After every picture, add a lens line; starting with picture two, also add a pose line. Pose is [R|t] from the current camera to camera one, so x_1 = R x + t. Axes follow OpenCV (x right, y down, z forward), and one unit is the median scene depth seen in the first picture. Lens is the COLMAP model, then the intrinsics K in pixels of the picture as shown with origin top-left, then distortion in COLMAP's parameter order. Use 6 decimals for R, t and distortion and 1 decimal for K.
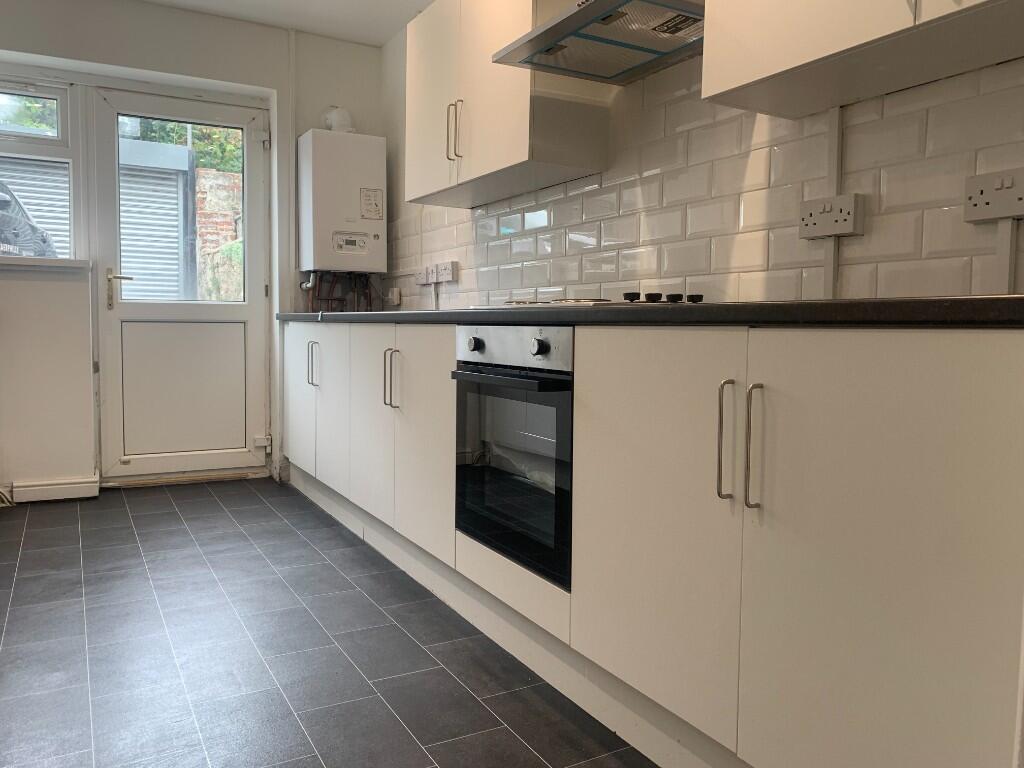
lens RADIAL K [[782.5, 0, 504.5], [0, 782.5, 377.7], [0, 0, 1]] dist [0.052227, -0.073864]
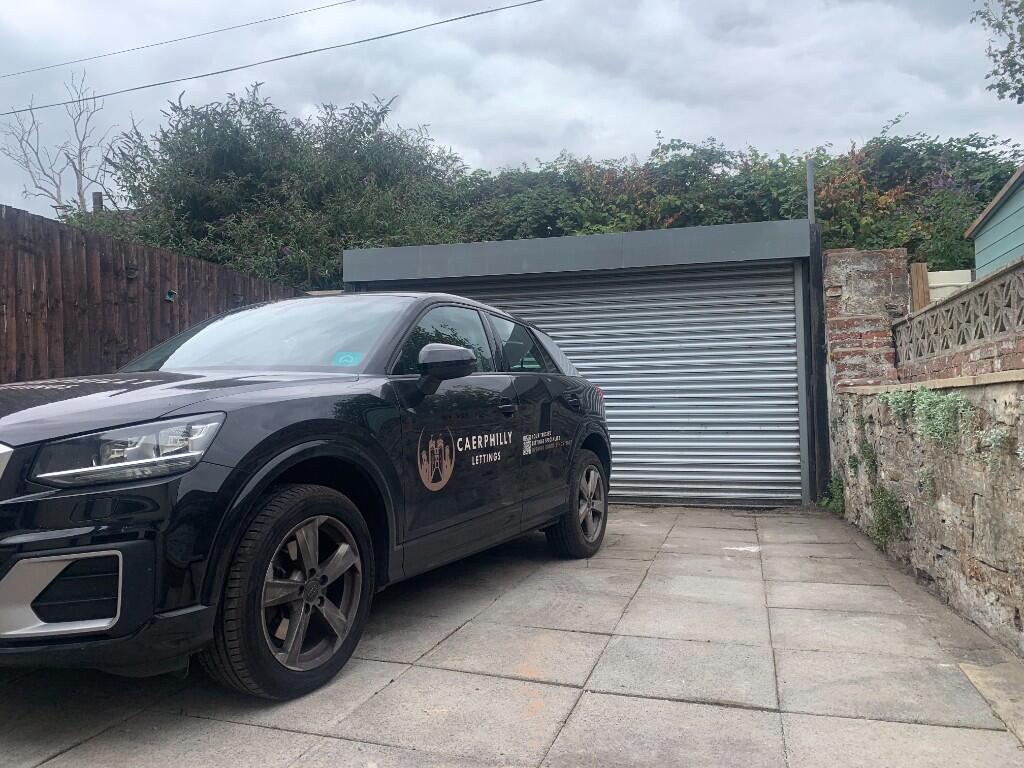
lens RADIAL K [[782.5, 0, 504.5], [0, 782.5, 377.7], [0, 0, 1]] dist [0.052227, -0.073864]
pose [[0.731110, -0.062642, -0.679378, -0.159470], [-0.017125, 0.993777, -0.110061, -0.094267], [0.682045, 0.092101, 0.725488, 0.388842]]
